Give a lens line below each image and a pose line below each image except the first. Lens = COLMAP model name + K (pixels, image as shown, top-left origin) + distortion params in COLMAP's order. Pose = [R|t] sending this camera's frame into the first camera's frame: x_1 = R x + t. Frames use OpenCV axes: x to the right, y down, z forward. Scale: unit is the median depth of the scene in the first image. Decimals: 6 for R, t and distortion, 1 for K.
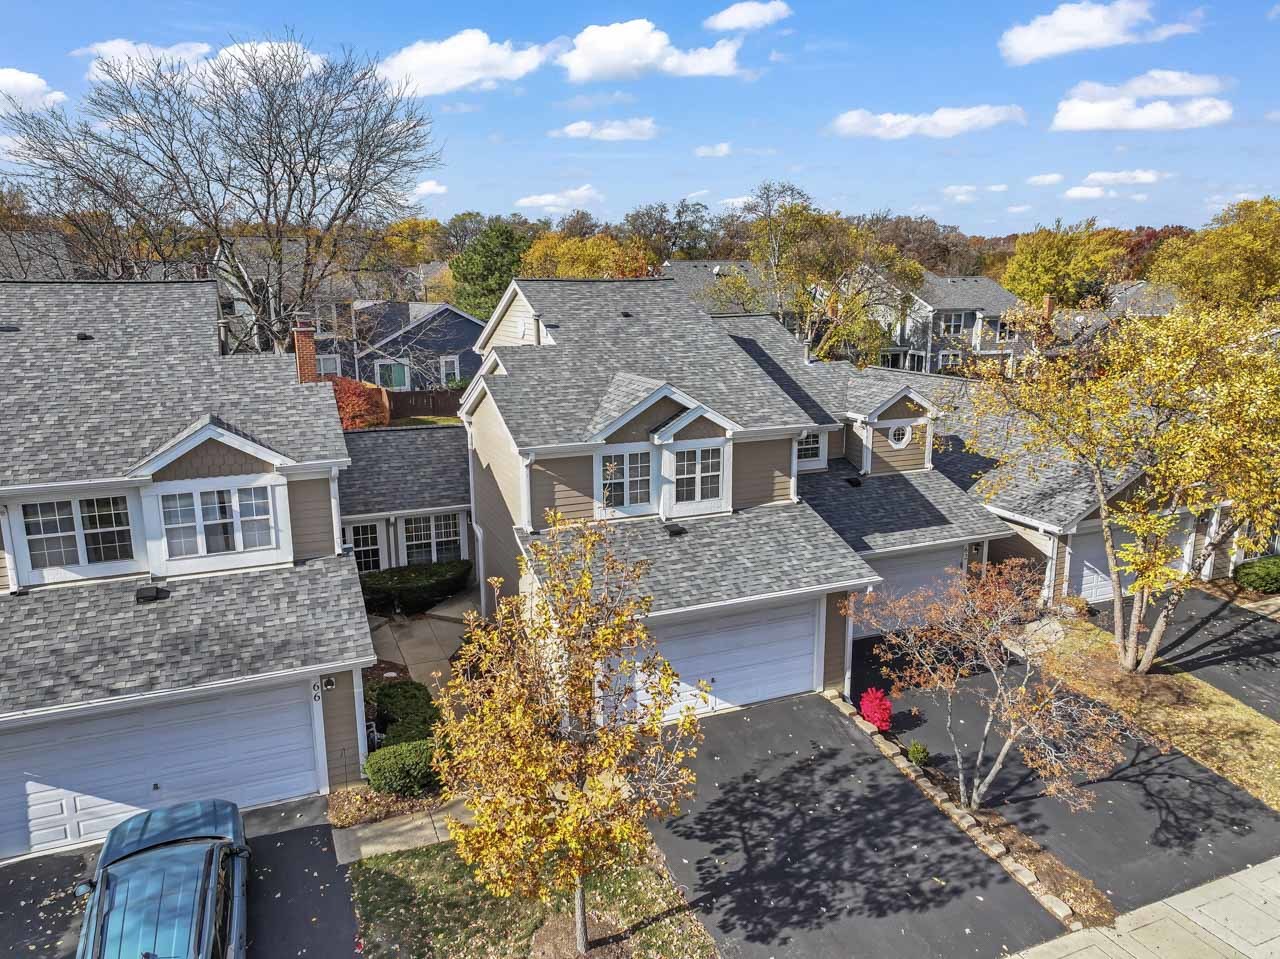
lens RADIAL K [[902.1, 0, 640.0], [0, 902.1, 479.5], [0, 0, 1]] dist [0.000891, -0.000289]
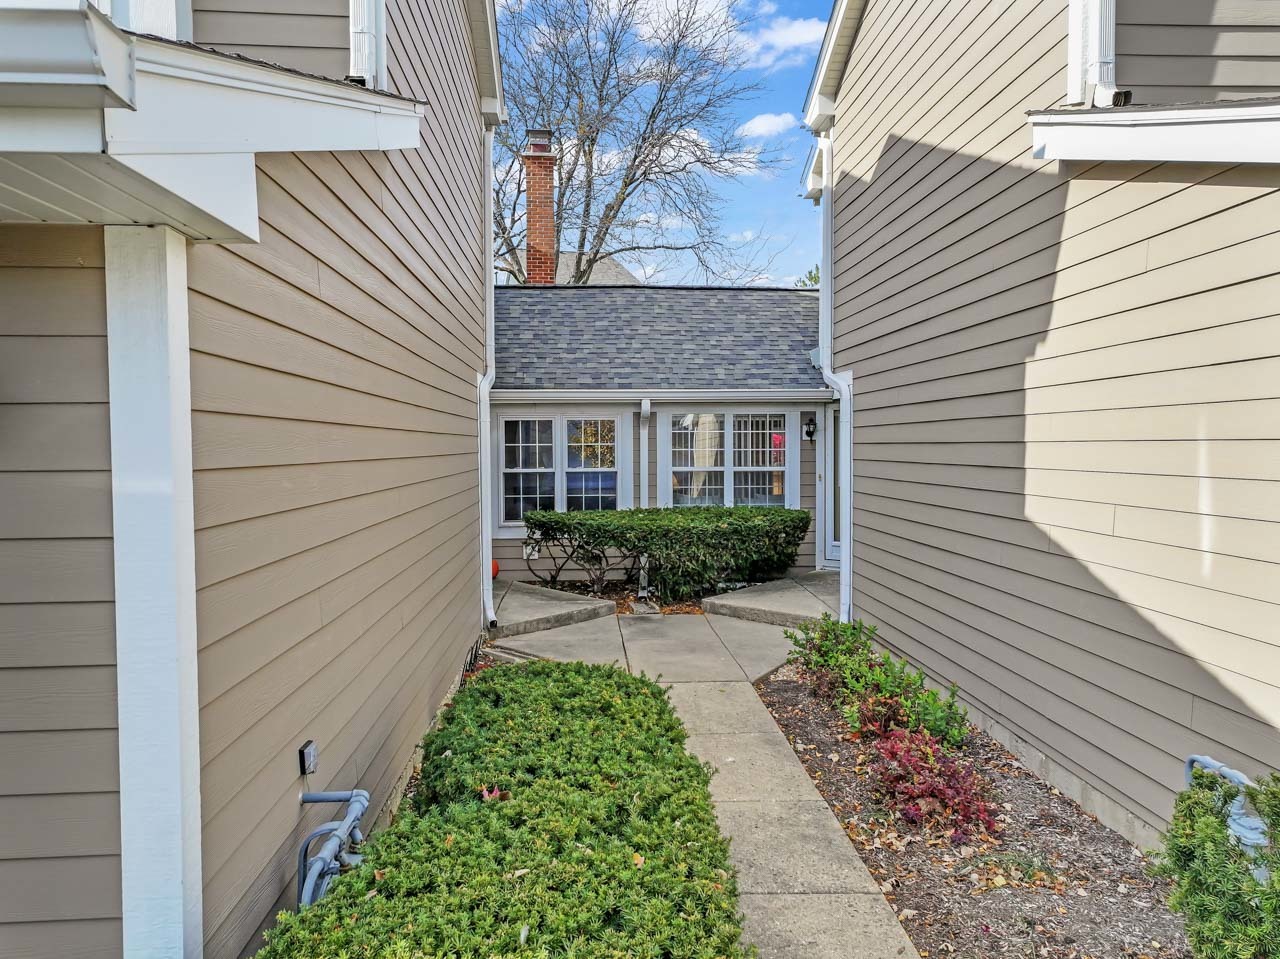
lens RADIAL K [[902.1, 0, 640.0], [0, 902.1, 479.5], [0, 0, 1]] dist [0.000891, -0.000289]
pose [[0.944597, 0.009497, -0.328095, -0.157151], [-0.067647, 0.983755, -0.166284, 0.208296], [0.321186, 0.179266, 0.929894, 0.729631]]
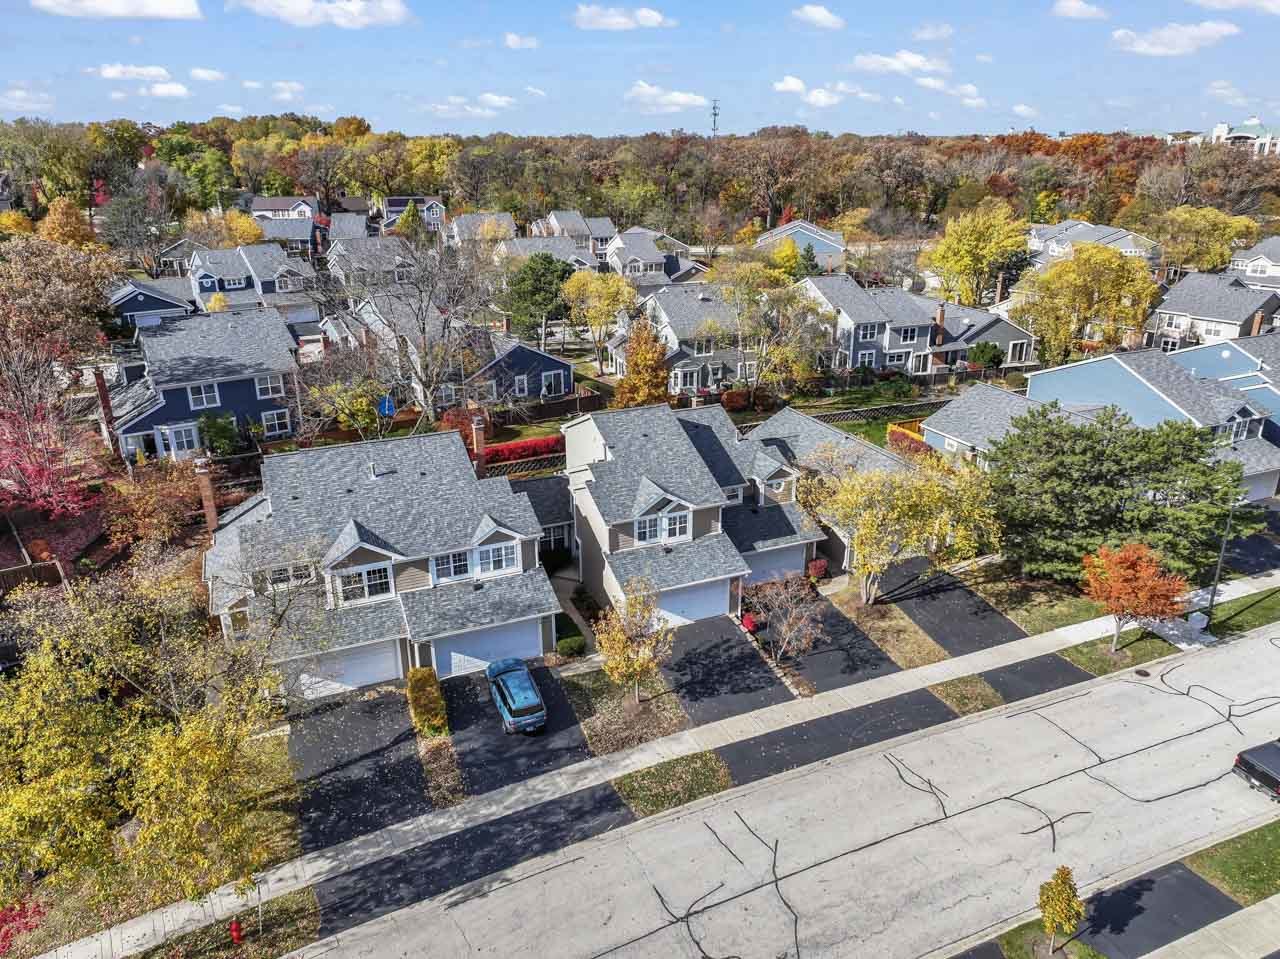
lens RADIAL K [[902.1, 0, 640.0], [0, 902.1, 479.5], [0, 0, 1]] dist [0.000891, -0.000289]
pose [[0.999997, -0.002240, 0.001402, -0.038694], [0.002014, 0.989539, 0.144249, -0.481513], [-0.001711, -0.144246, 0.989540, -1.365101]]
